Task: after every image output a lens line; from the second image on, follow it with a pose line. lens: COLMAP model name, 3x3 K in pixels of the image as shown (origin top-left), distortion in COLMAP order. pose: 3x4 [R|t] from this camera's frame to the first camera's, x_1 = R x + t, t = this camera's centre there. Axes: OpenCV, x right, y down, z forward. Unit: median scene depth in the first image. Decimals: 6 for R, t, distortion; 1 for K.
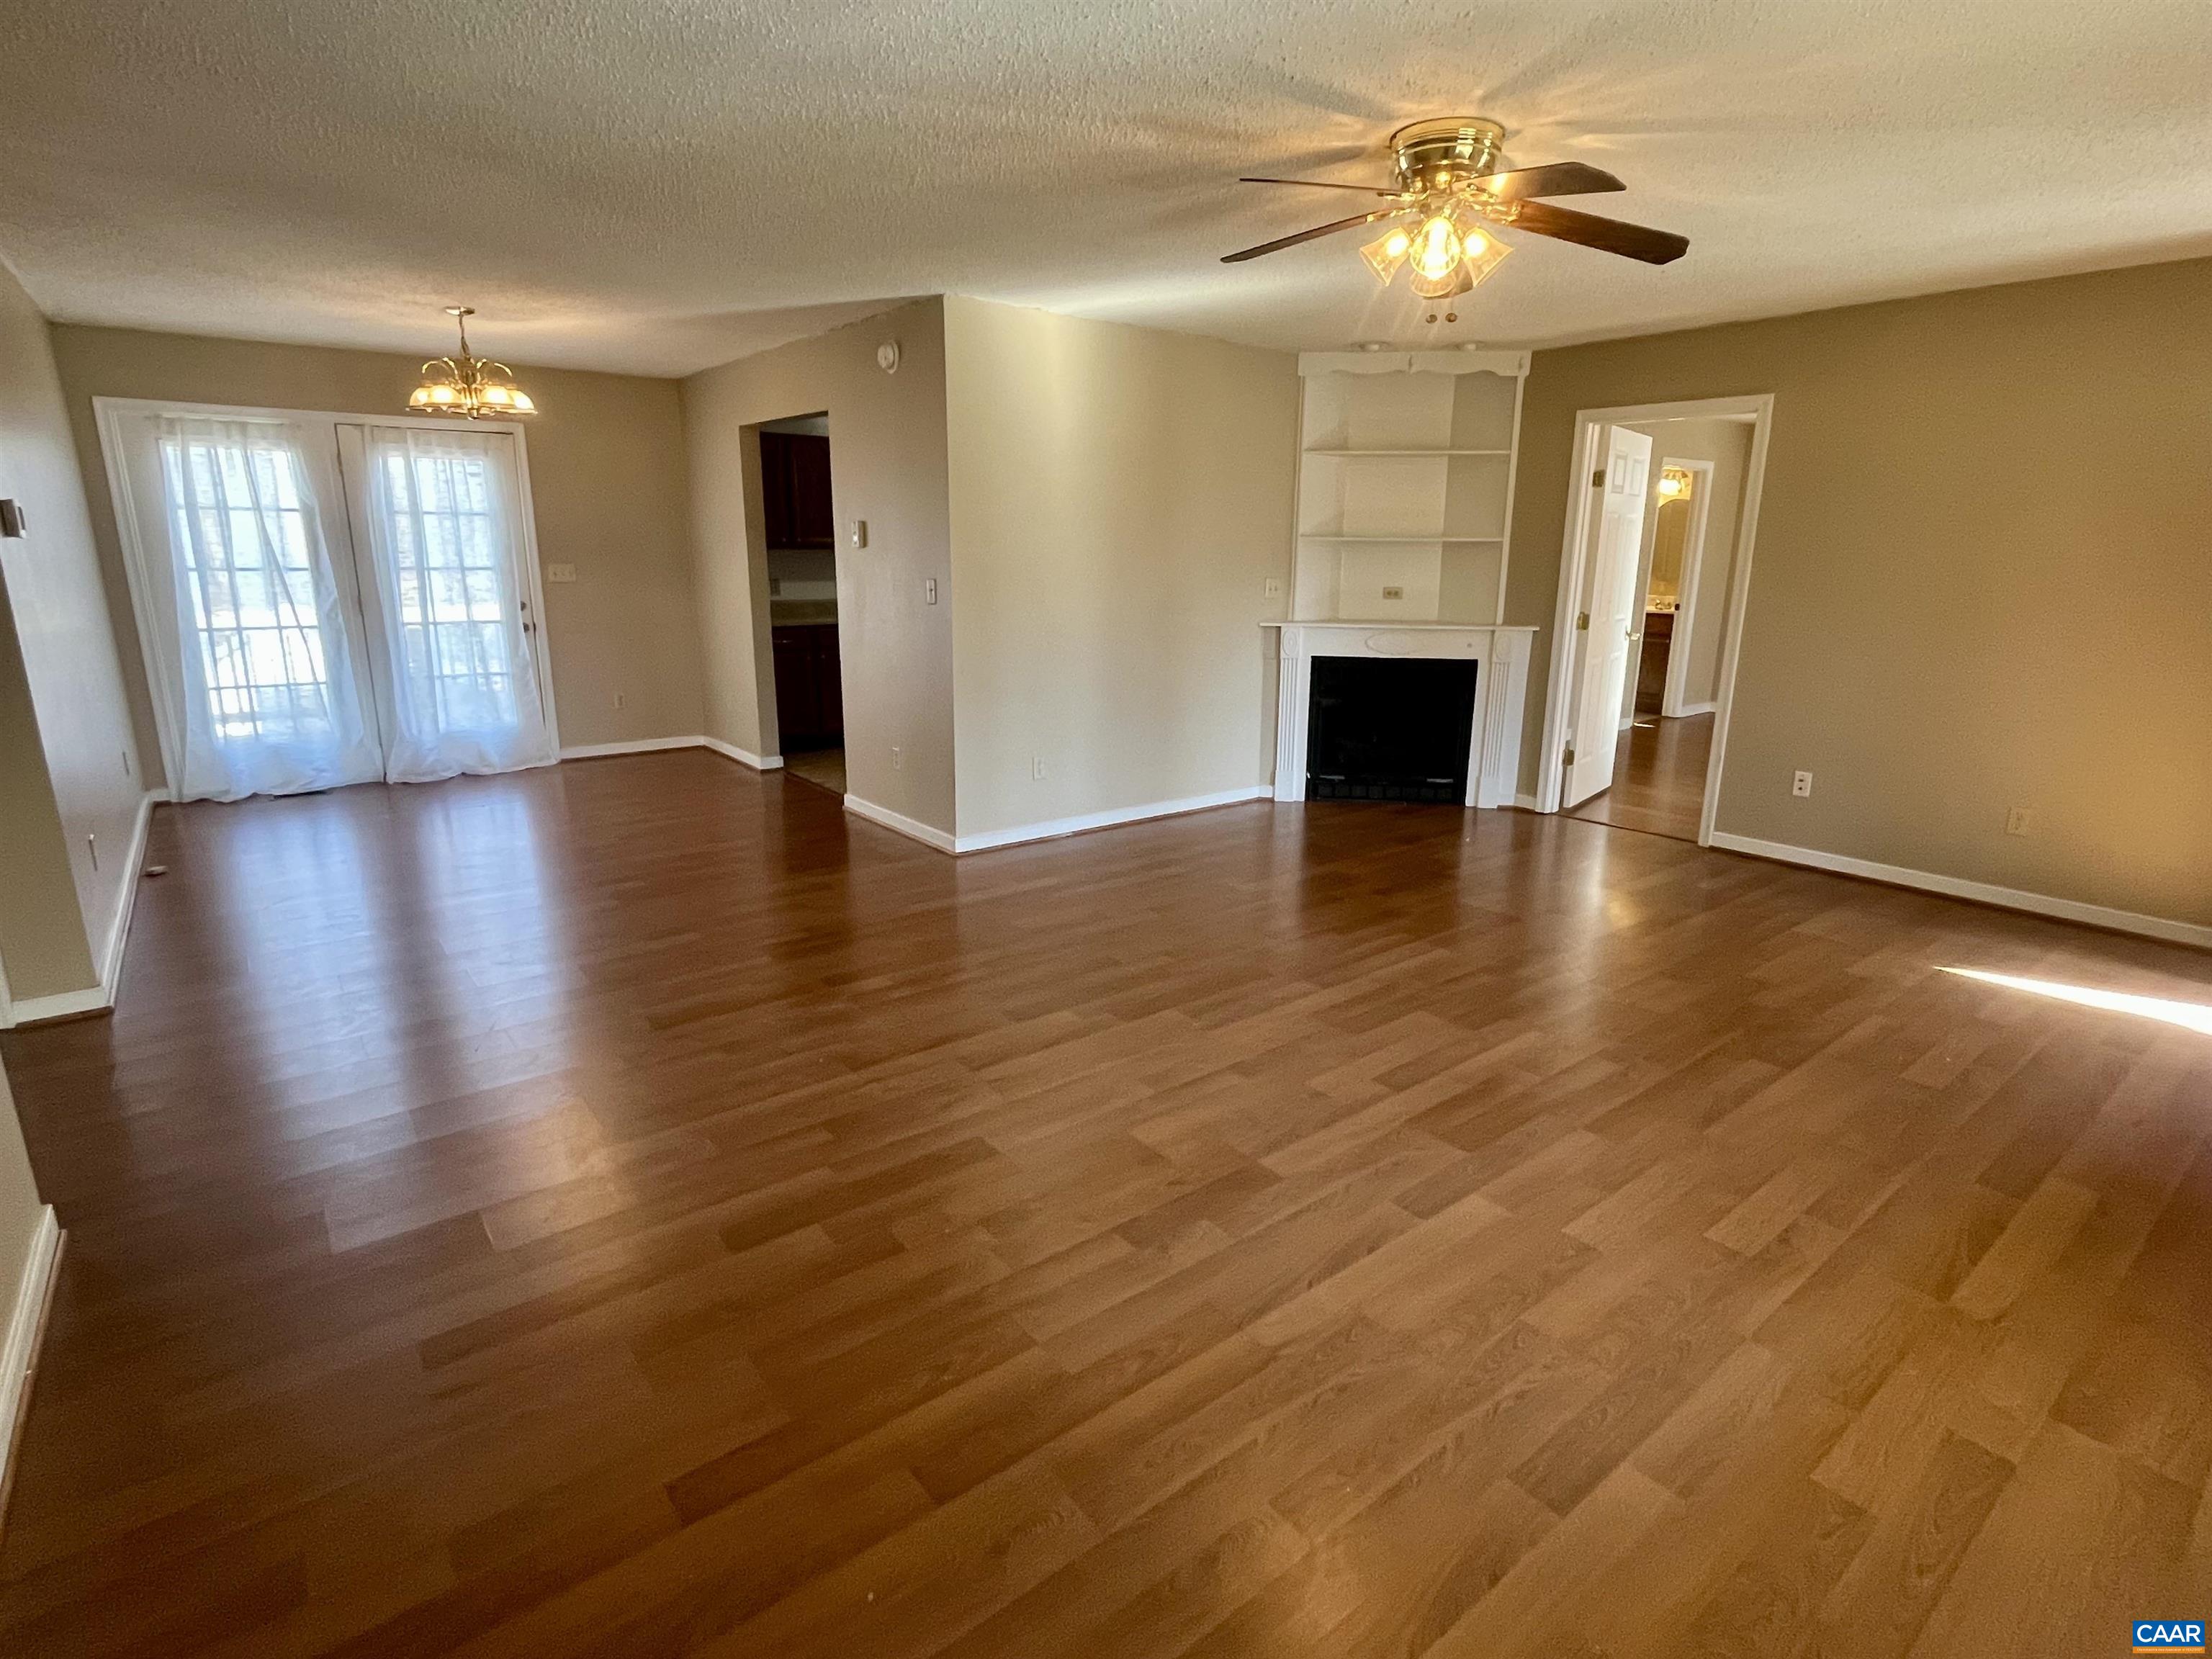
lens RADIAL K [[1094.5, 0, 1095.7], [0, 1094.5, 821.8], [0, 0, 1]] dist [0.002762, -0.000038]
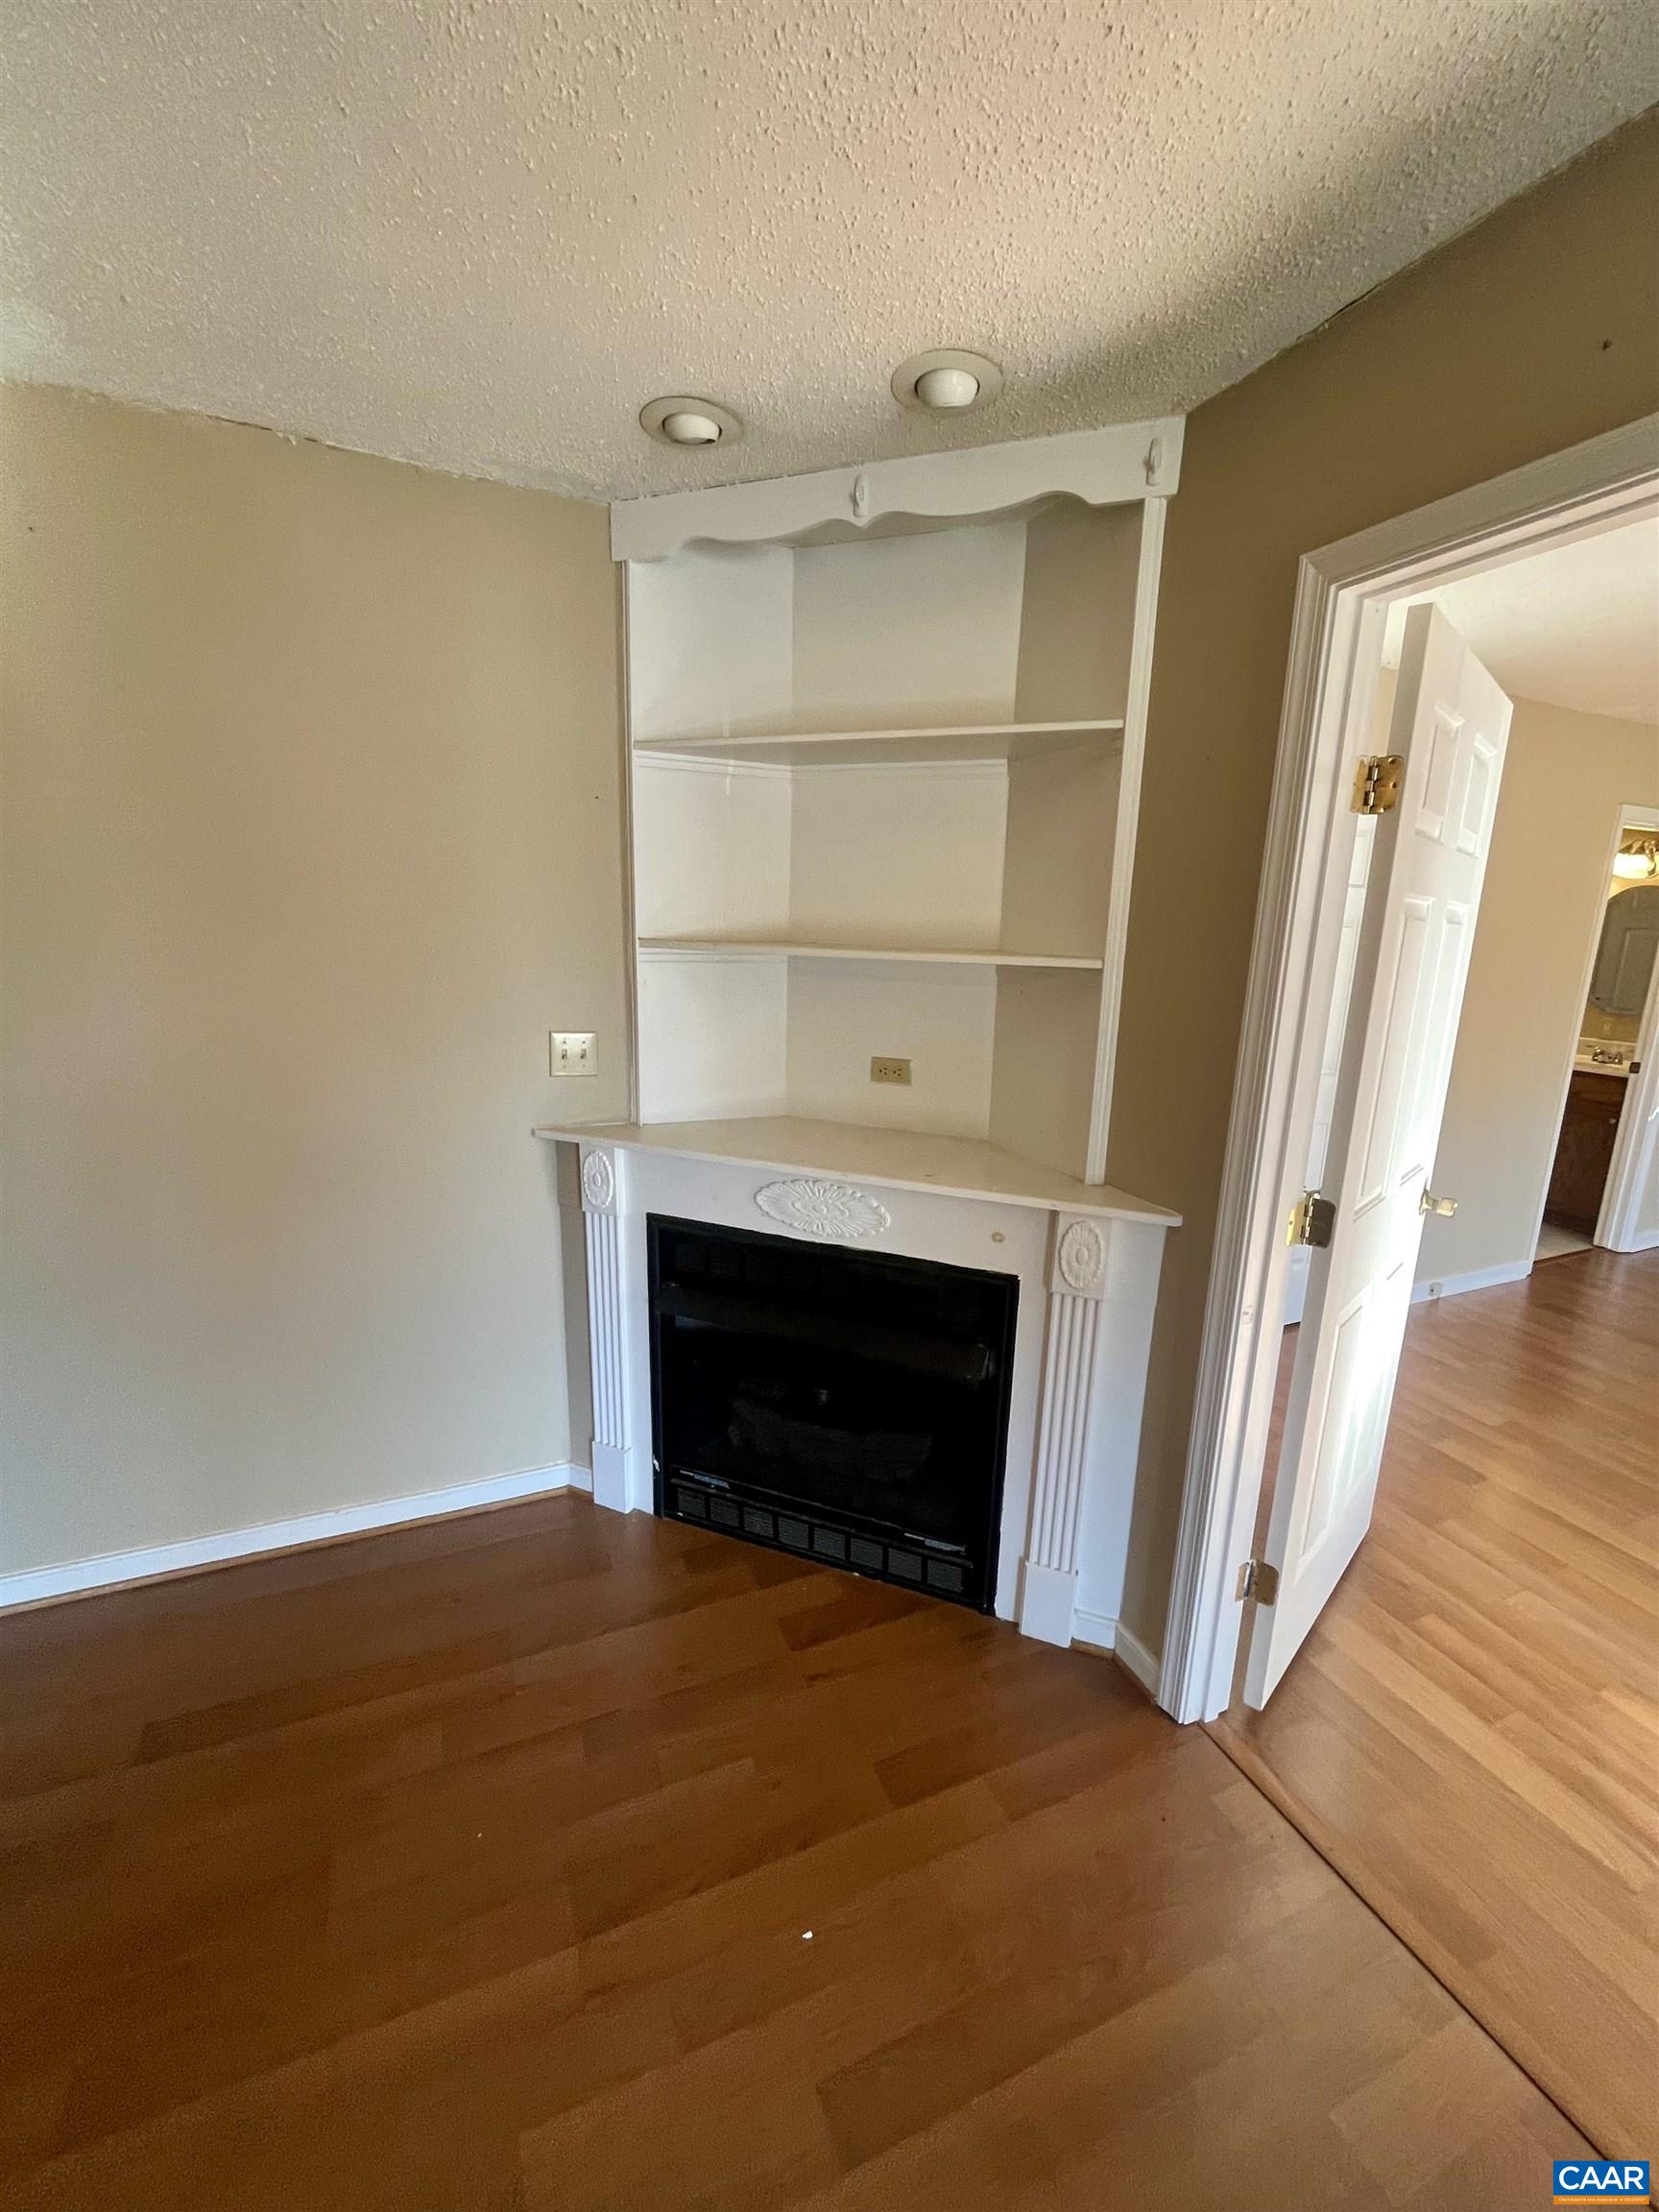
lens RADIAL K [[882.9, 0, 840.7], [0, 882.9, 1112.7], [0, 0, 1]] dist [-0.000371, -0.000013]
pose [[0.969887, 0.075702, -0.231490, 0.350447], [-0.082236, 0.996438, -0.018694, -0.191492], [0.229251, 0.037168, 0.972658, 0.676873]]
